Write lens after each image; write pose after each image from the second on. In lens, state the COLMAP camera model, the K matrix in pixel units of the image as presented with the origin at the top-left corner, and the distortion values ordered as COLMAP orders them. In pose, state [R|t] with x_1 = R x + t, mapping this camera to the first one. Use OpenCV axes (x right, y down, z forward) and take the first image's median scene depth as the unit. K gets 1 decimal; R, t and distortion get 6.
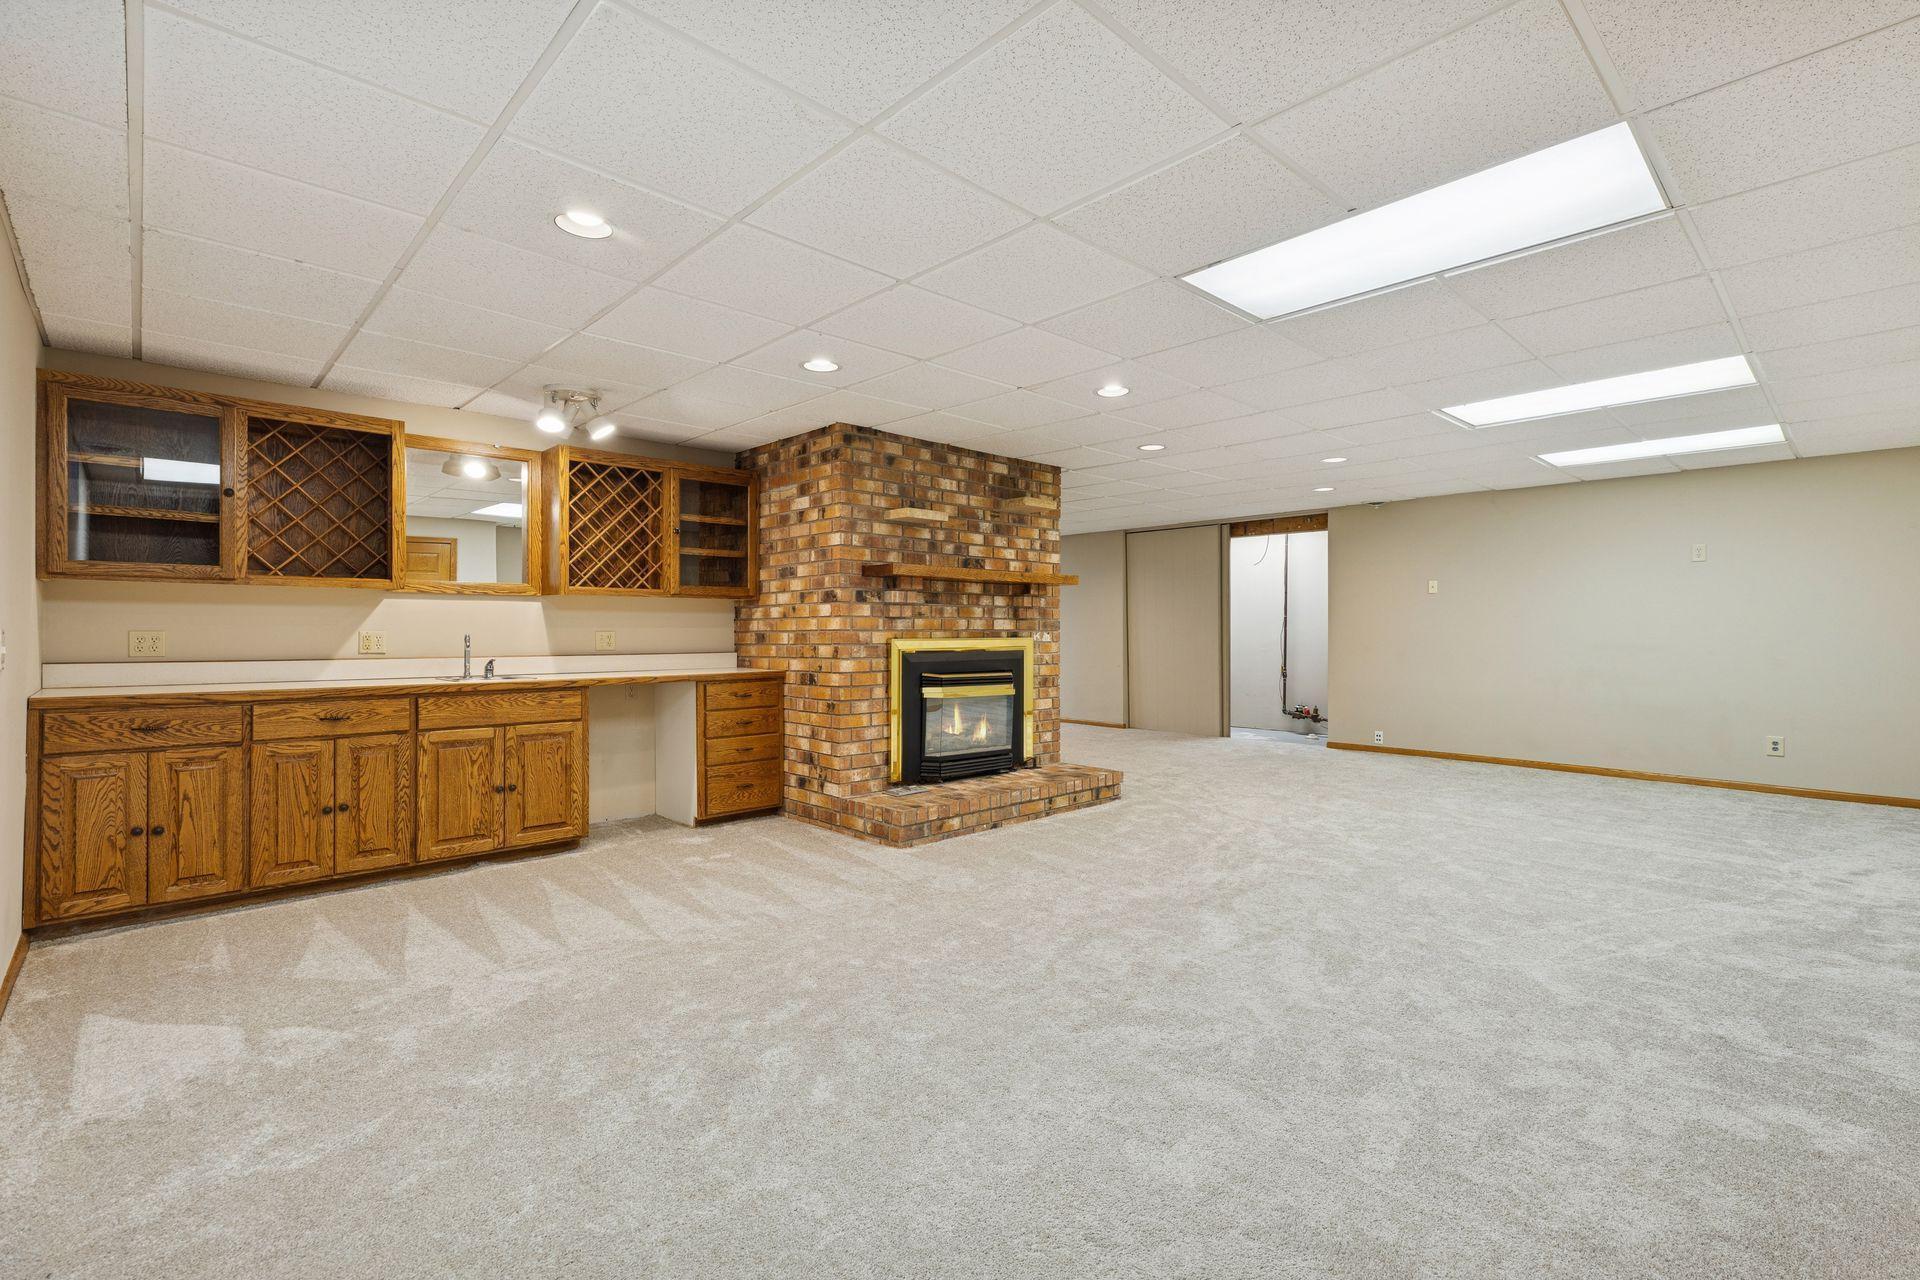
lens RADIAL K [[867.9, 0, 971.4], [0, 867.9, 629.7], [0, 0, 1]] dist [0.004583, 0.000284]
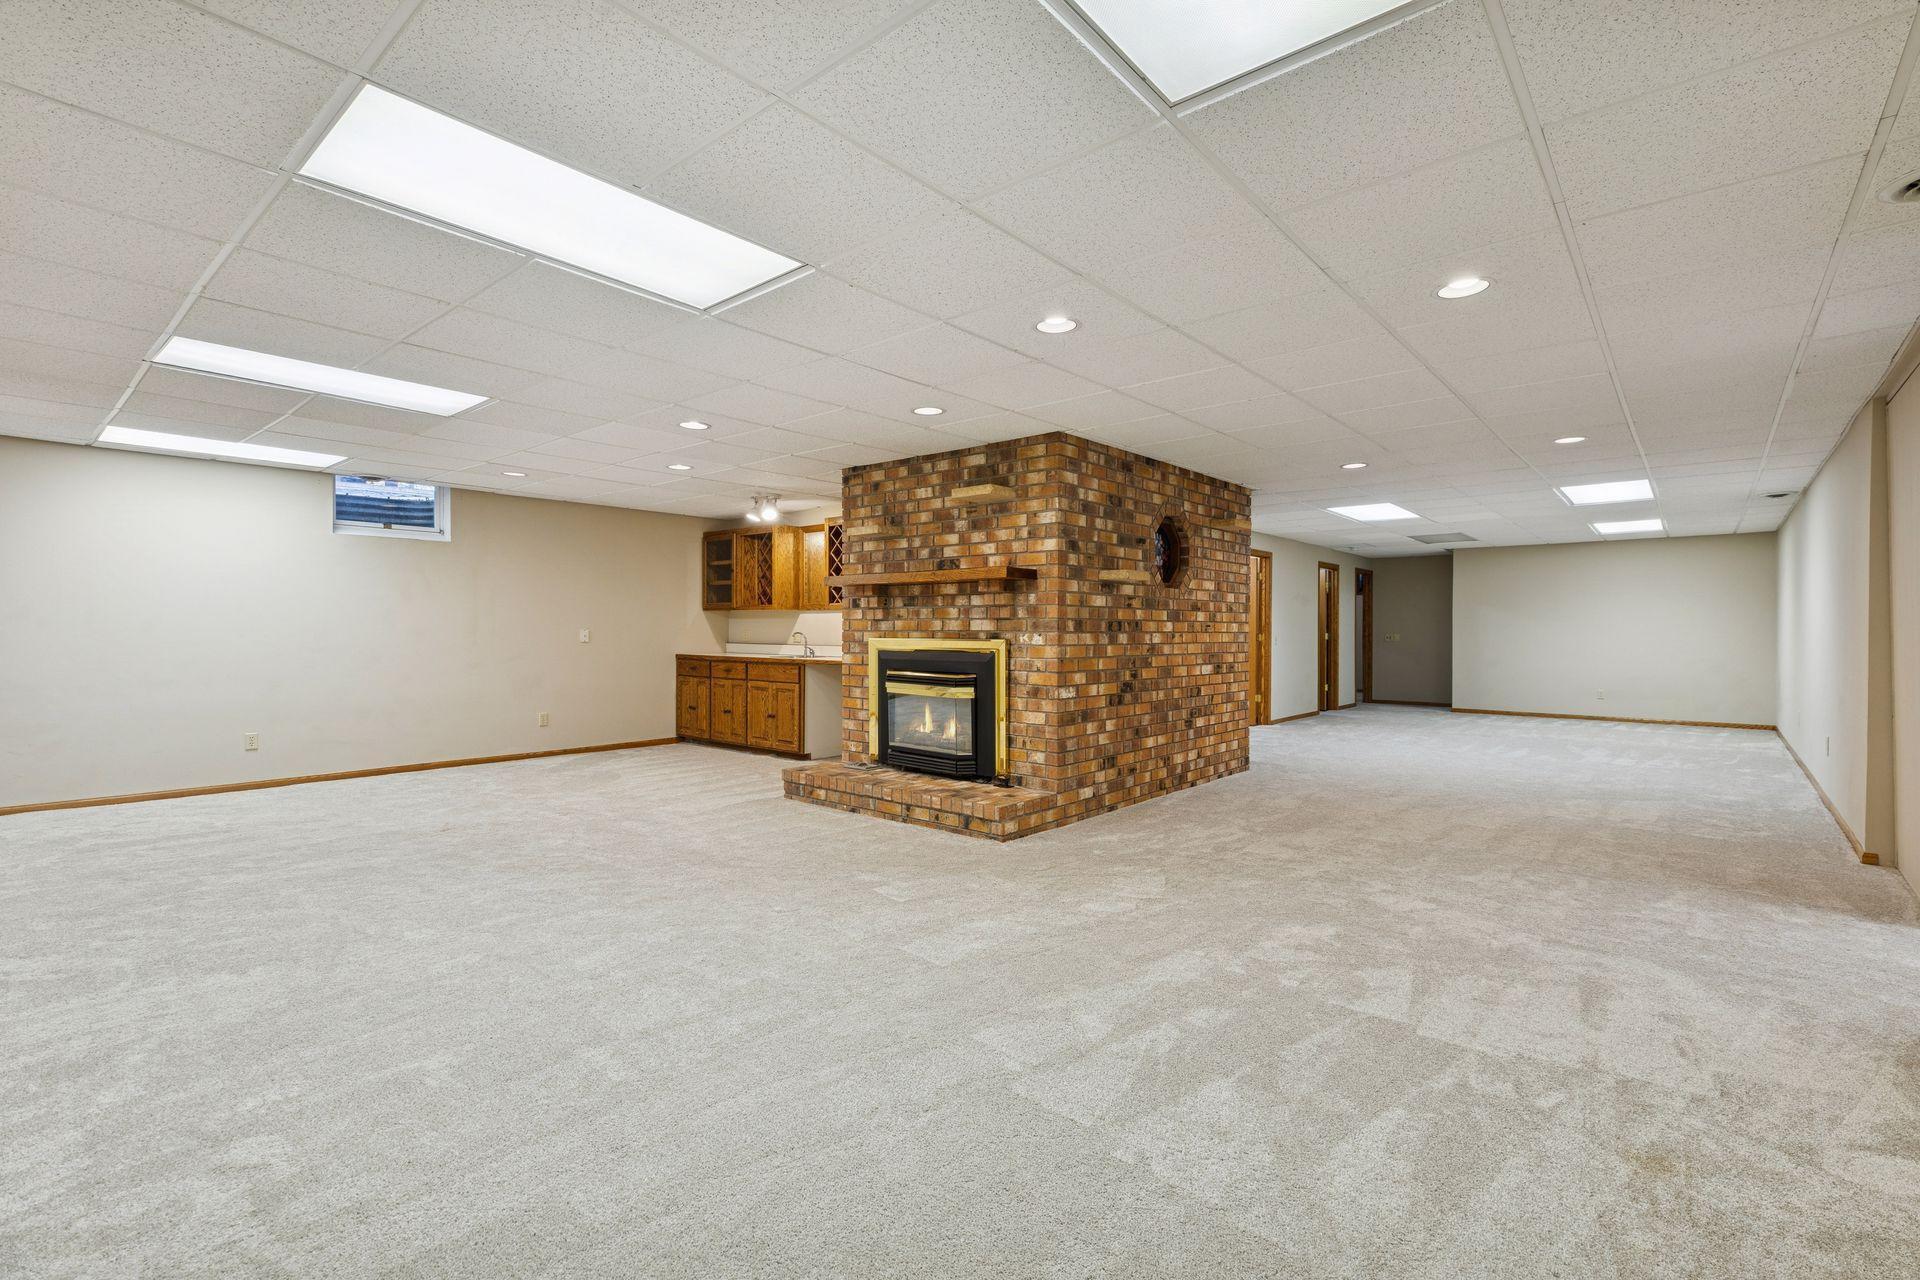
lens RADIAL K [[867.9, 0, 970.6], [0, 867.9, 638.8], [0, 0, 1]] dist [0.004583, 0.000284]
pose [[0.100672, 0.008922, -0.994880, 1.012308], [-0.004144, 0.999955, 0.008548, 0.000911], [0.994911, 0.003263, 0.100704, 0.933644]]
